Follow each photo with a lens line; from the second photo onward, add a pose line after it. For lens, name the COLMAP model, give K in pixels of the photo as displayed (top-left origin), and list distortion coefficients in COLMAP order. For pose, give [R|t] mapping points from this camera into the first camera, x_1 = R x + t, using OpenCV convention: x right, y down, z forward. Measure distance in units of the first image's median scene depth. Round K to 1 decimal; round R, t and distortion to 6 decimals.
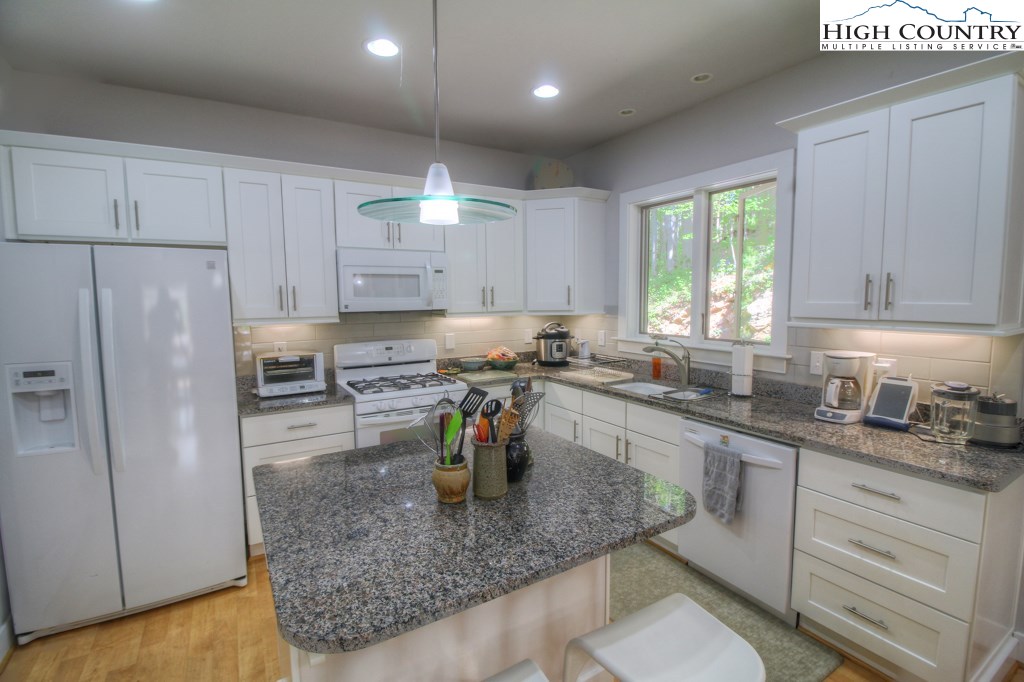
lens RADIAL K [[472.1, 0, 511.3], [0, 472.1, 340.1], [0, 0, 1]] dist [-0.025999, -0.002018]
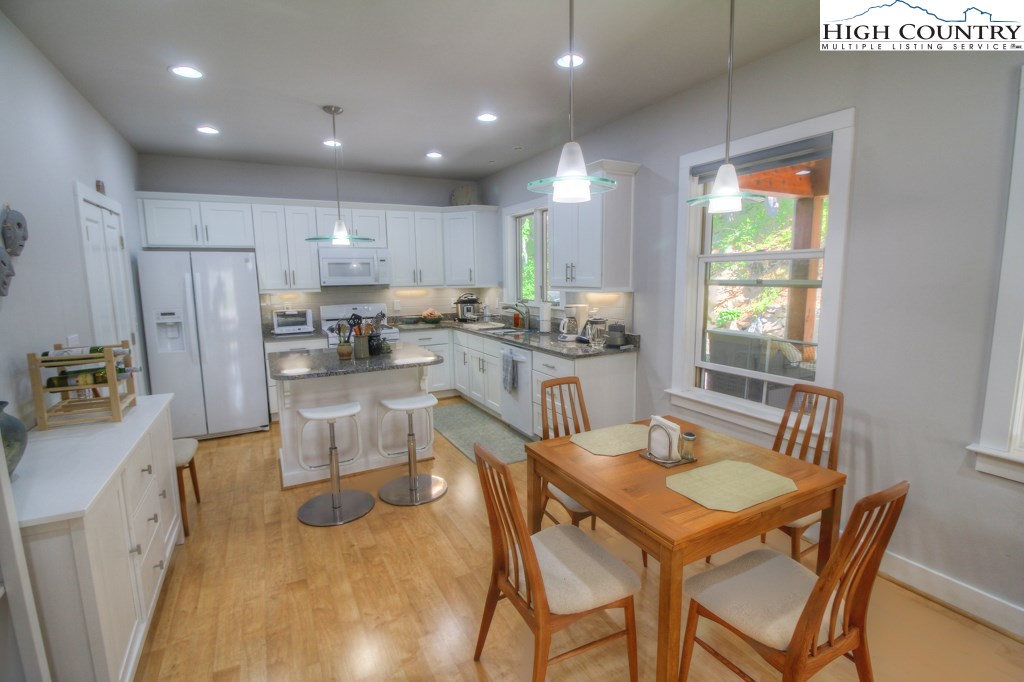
lens RADIAL K [[472.1, 0, 513.6], [0, 472.1, 342.4], [0, 0, 1]] dist [-0.025999, -0.002018]
pose [[0.998861, 0.003072, -0.047617, 0.424347], [-0.000786, 0.998850, 0.047948, 0.065440], [0.047710, -0.047856, 0.997714, -0.687973]]
